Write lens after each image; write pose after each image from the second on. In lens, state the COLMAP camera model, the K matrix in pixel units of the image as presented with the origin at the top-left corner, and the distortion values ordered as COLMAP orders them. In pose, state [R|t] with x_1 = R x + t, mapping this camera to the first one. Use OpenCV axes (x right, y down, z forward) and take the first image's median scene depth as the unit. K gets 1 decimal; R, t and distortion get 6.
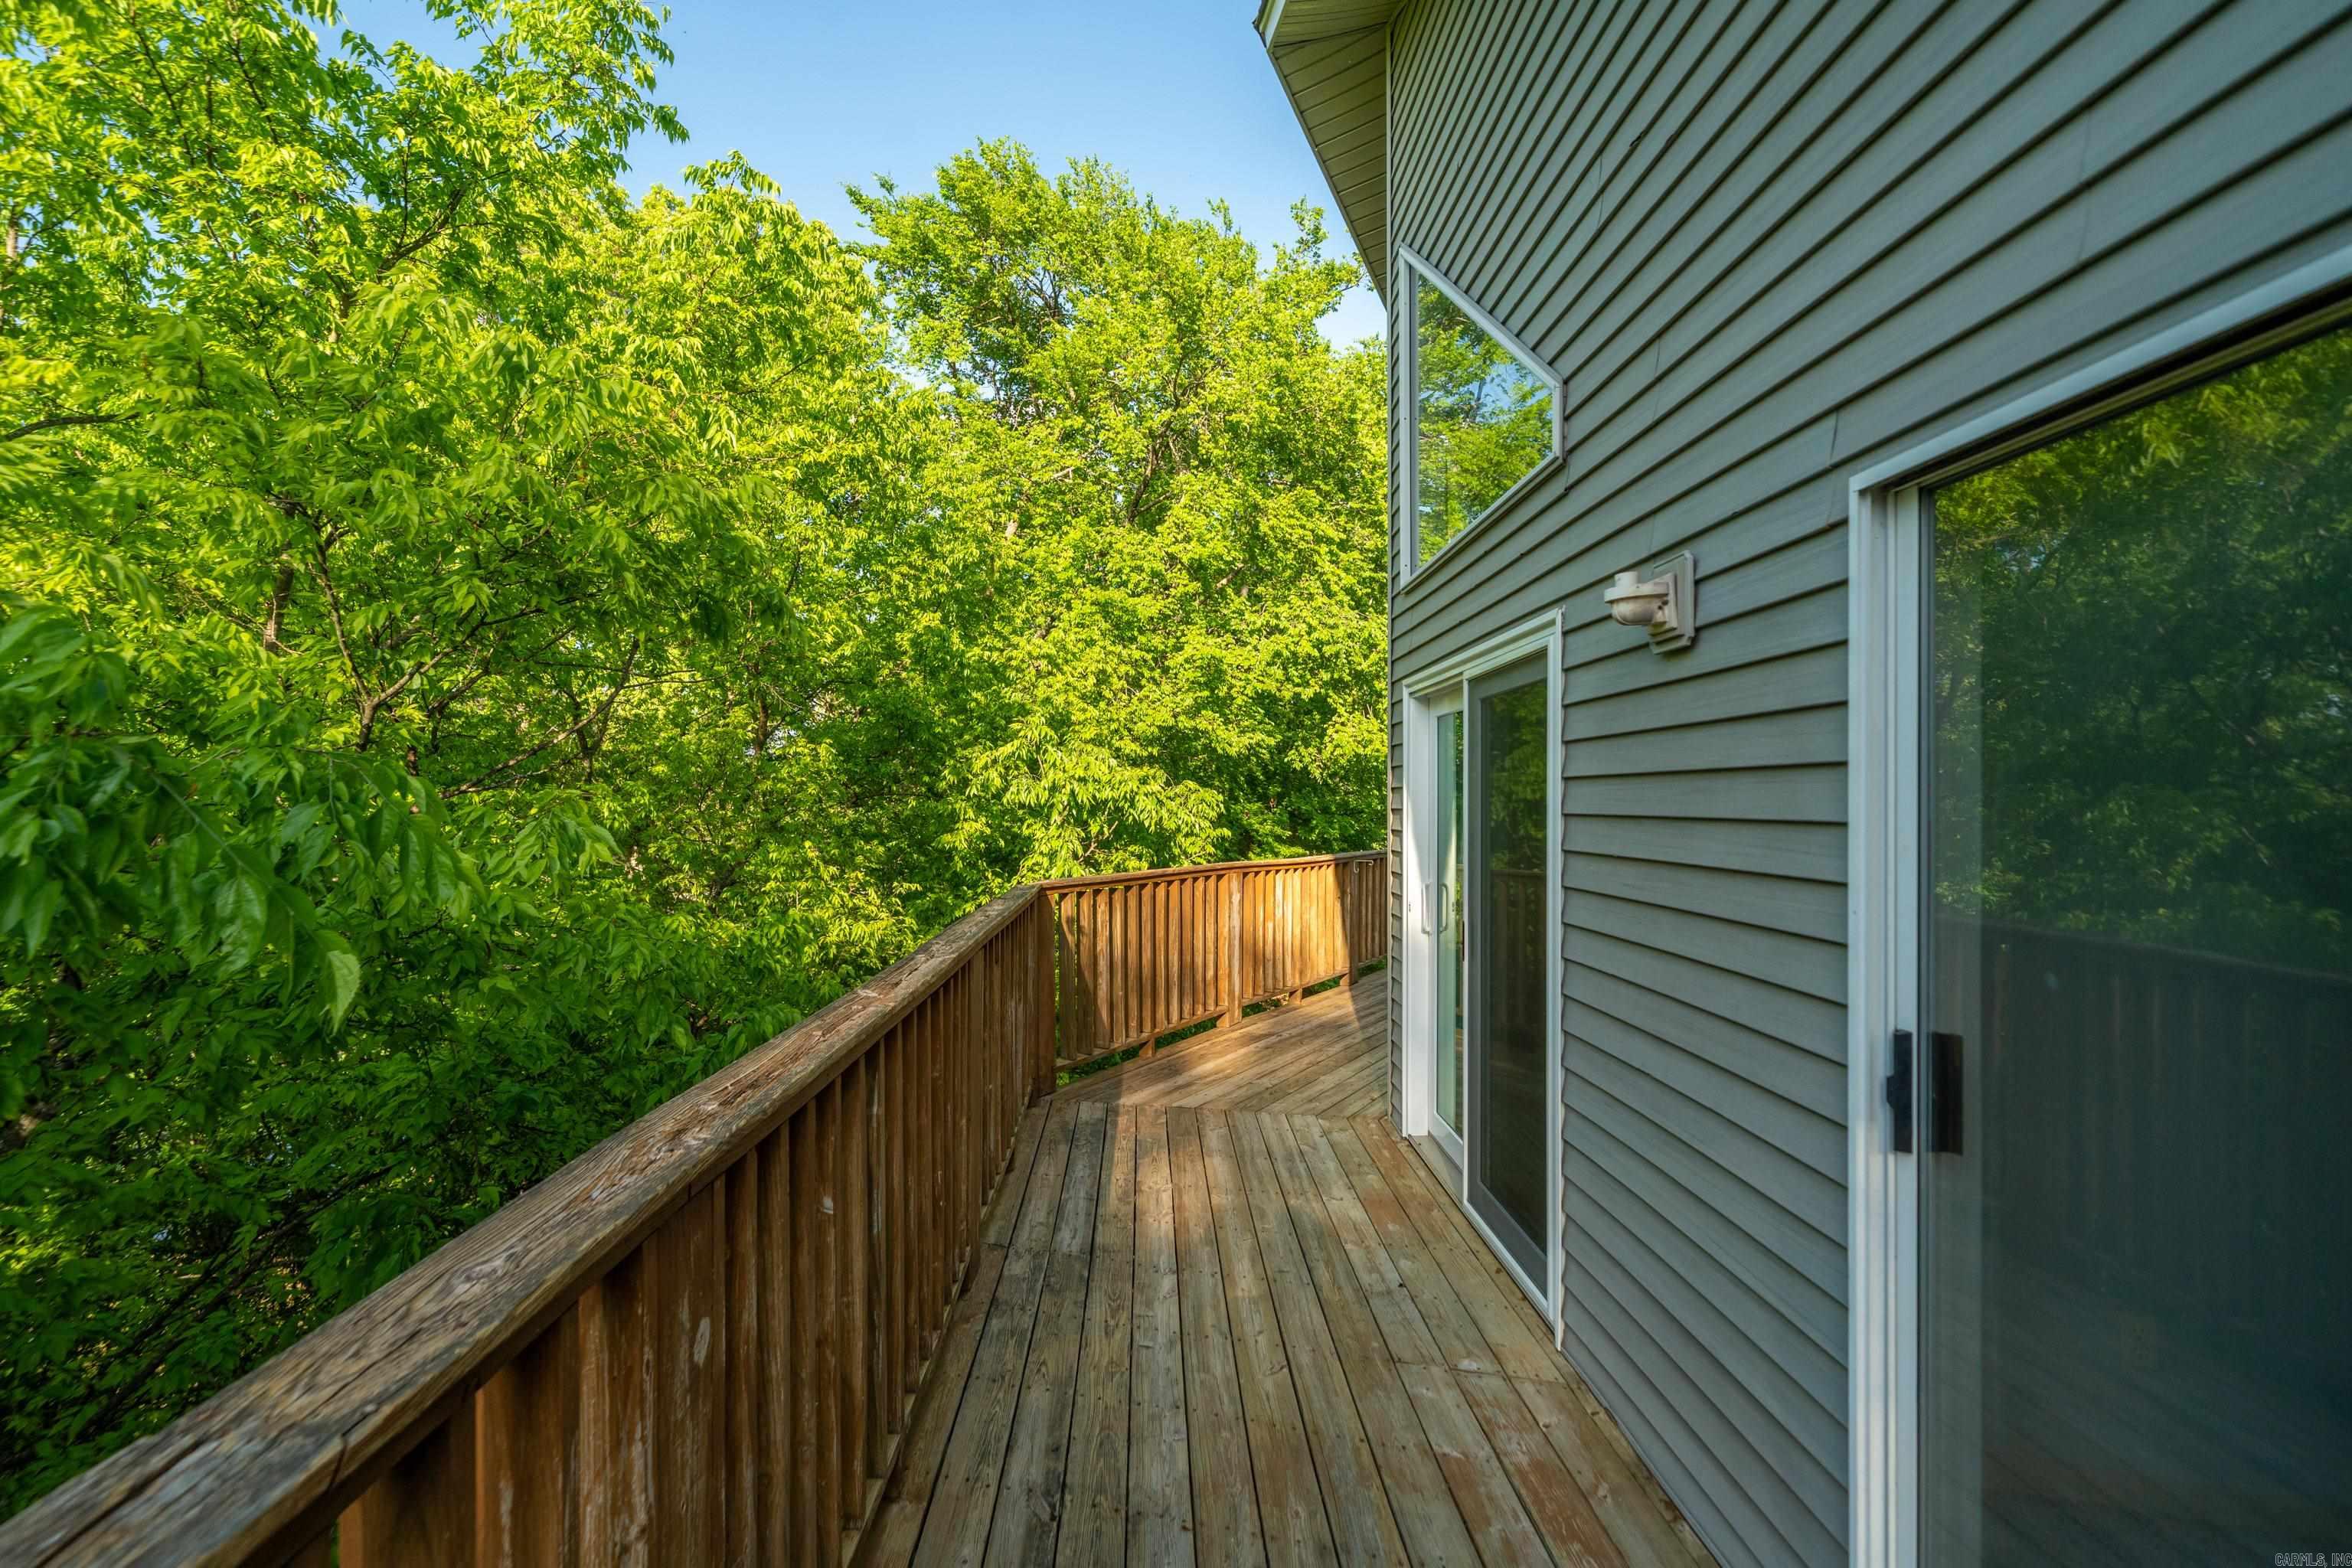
lens RADIAL K [[1069.3, 0, 1188.4], [0, 1069.3, 797.7], [0, 0, 1]] dist [-0.006652, 0.008432]
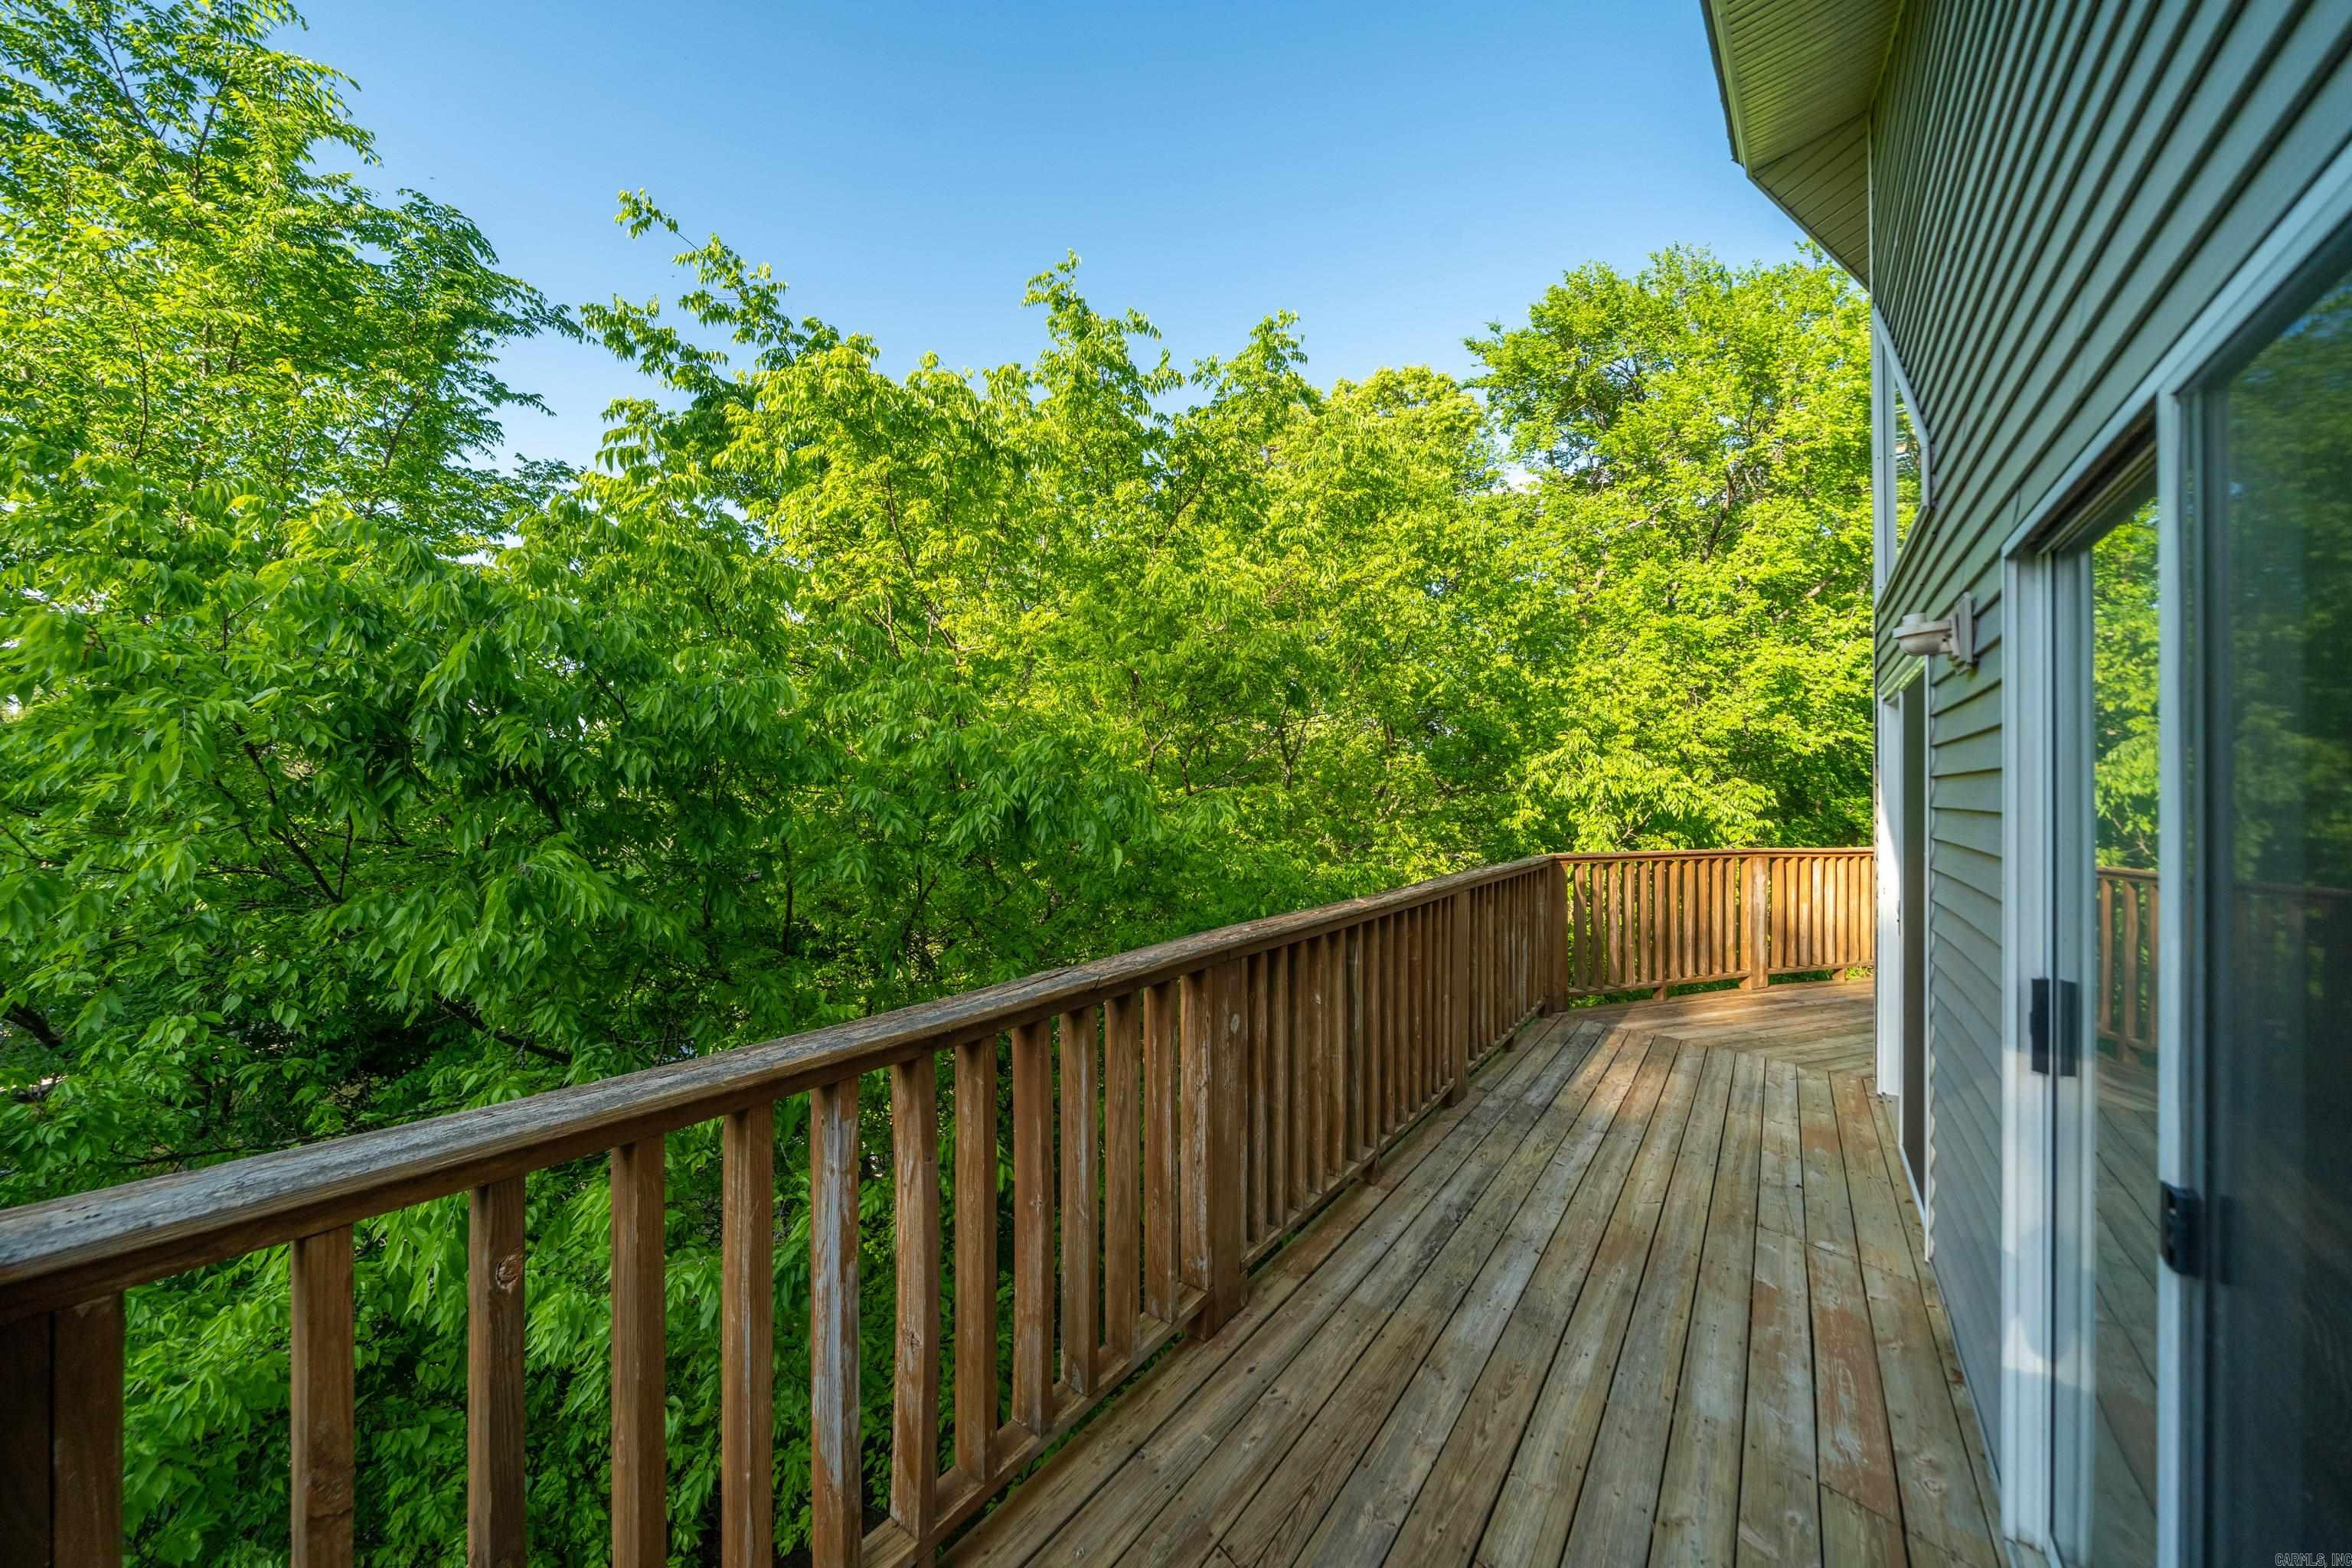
lens RADIAL K [[823.3, 0, 1176.0], [0, 823.3, 784.0], [0, 0, 1]] dist [0.000001, -0.000021]
pose [[0.781412, -0.002835, -0.624009, 0.089722], [-0.002827, 0.999963, -0.008083, -0.000459], [0.624009, 0.008080, 0.781375, -0.078264]]
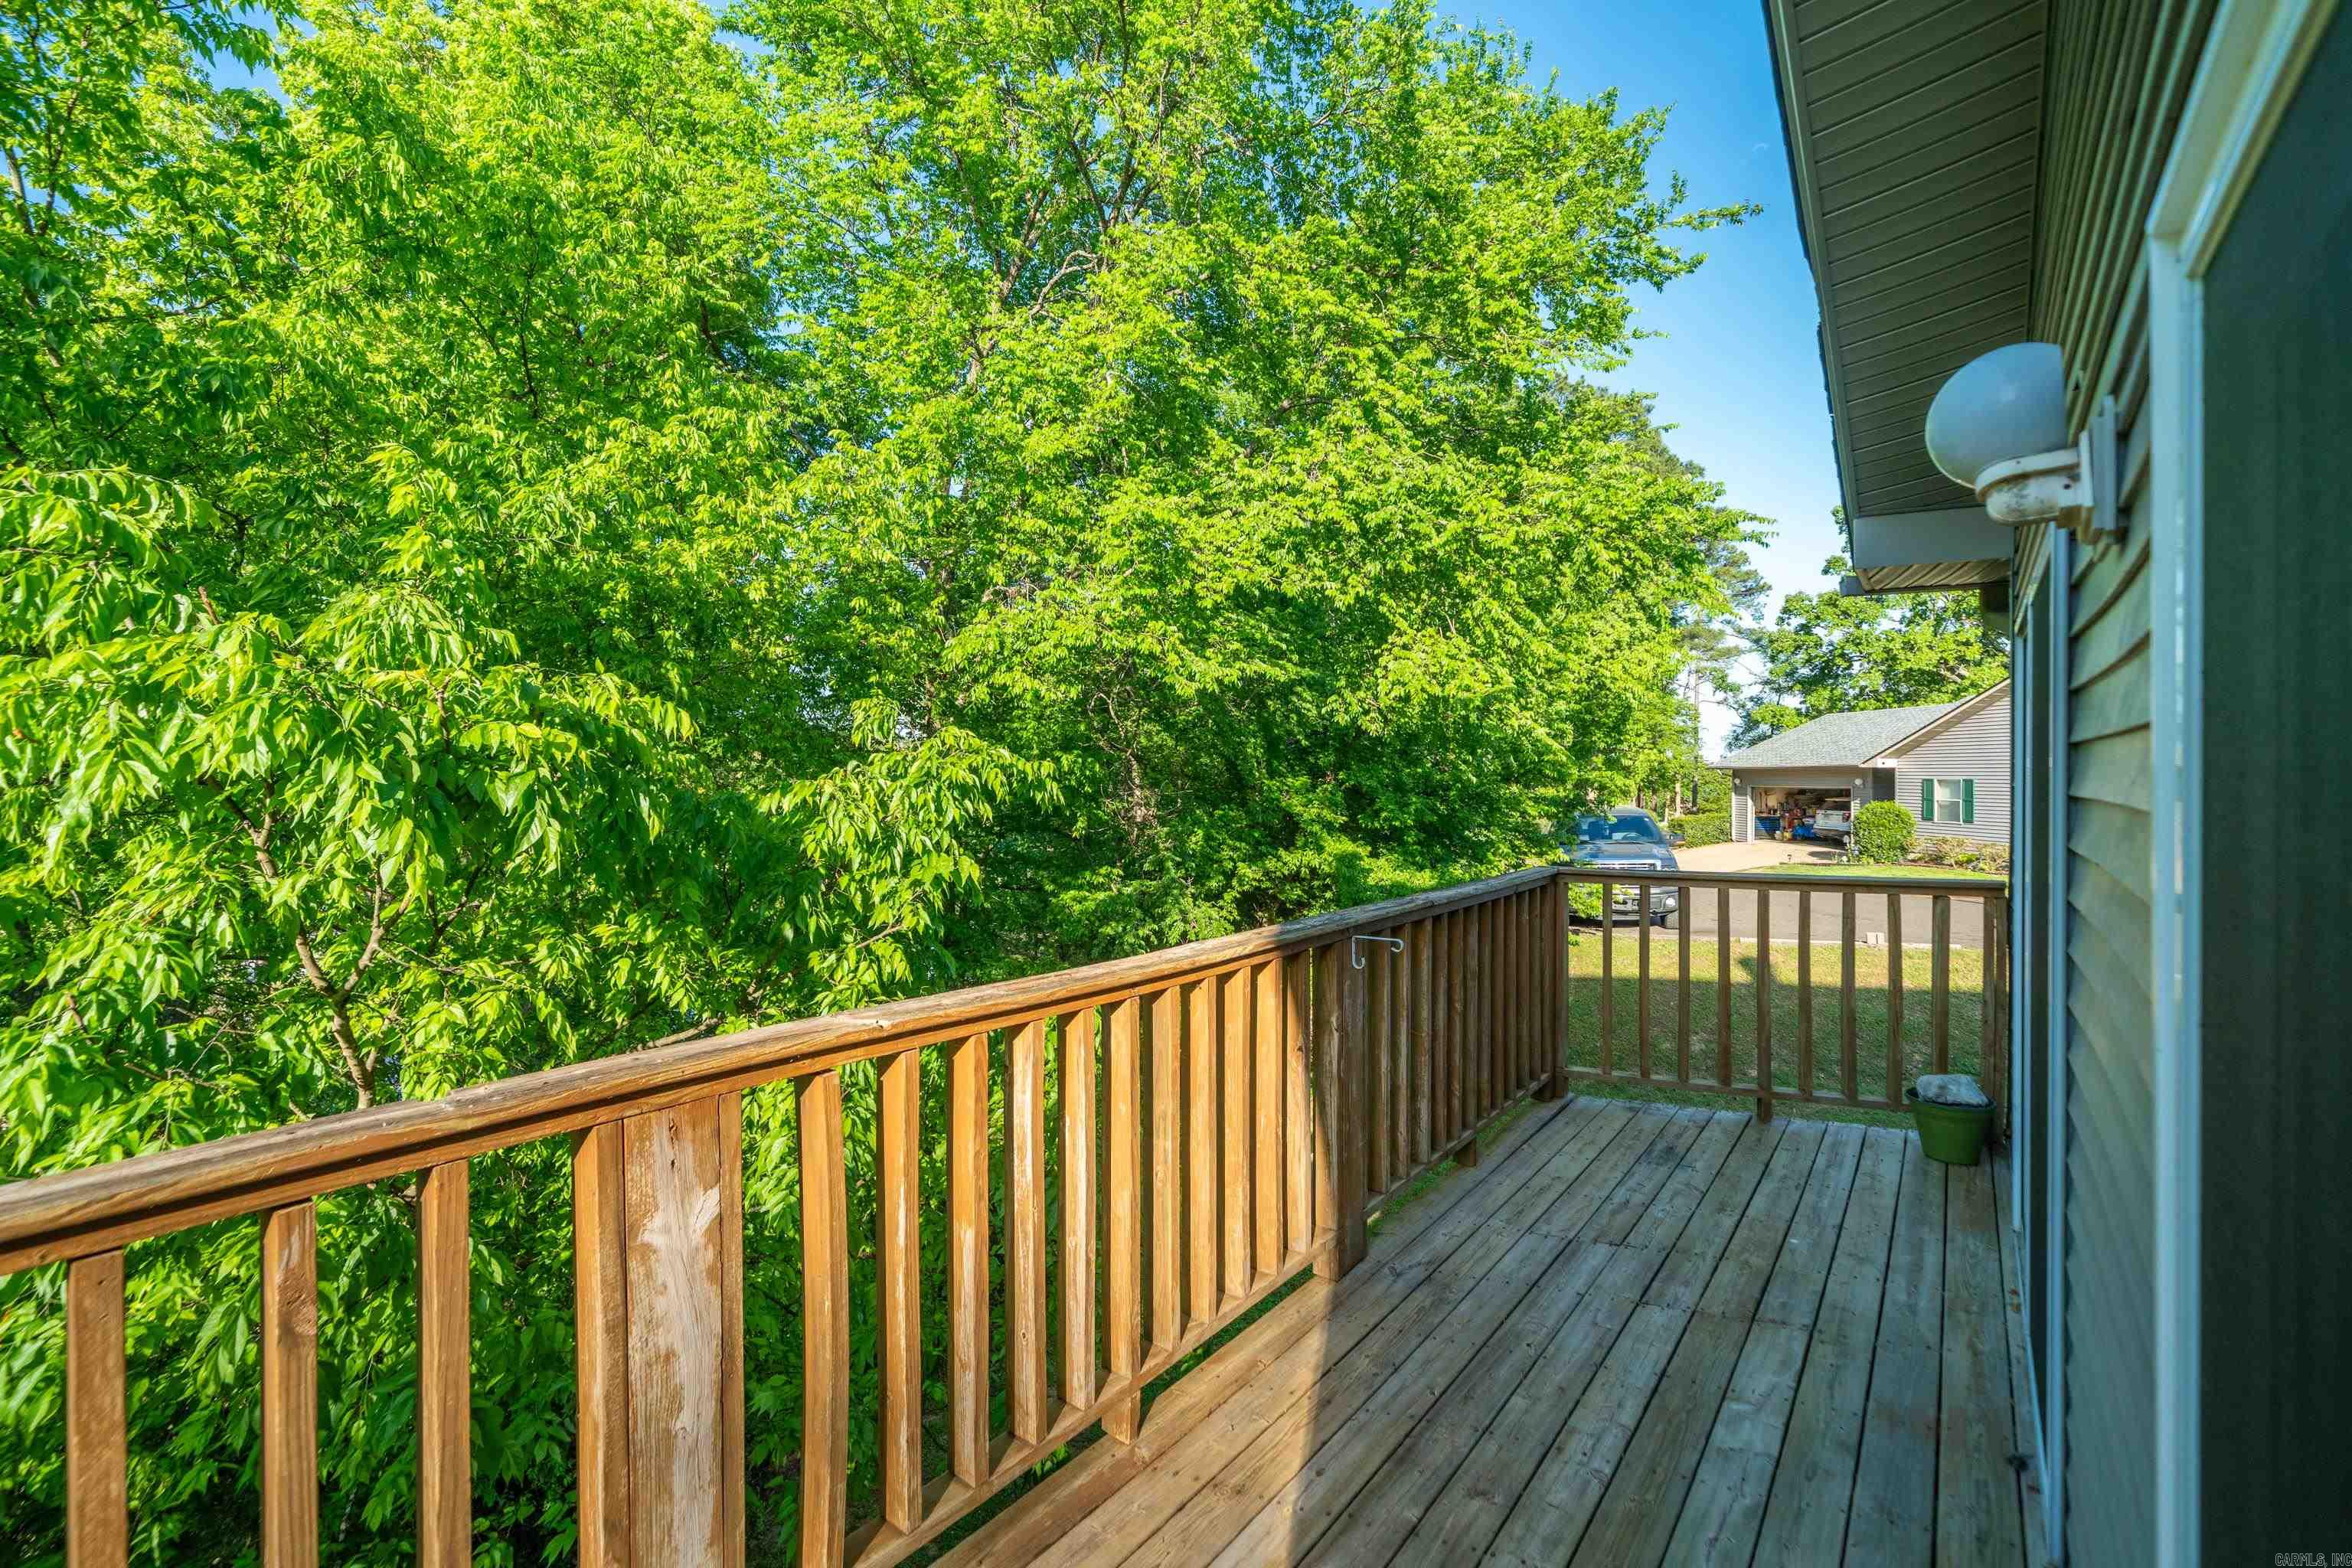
lens RADIAL K [[847.9, 0, 1226.5], [0, 847.9, 772.5], [0, 0, 1]] dist [-0.000951, 0.000008]
pose [[0.990560, -0.007876, -0.136850, 0.179728], [0.008075, 0.999967, 0.000898, 0.003209], [0.136838, -0.001994, 0.990591, 0.828761]]
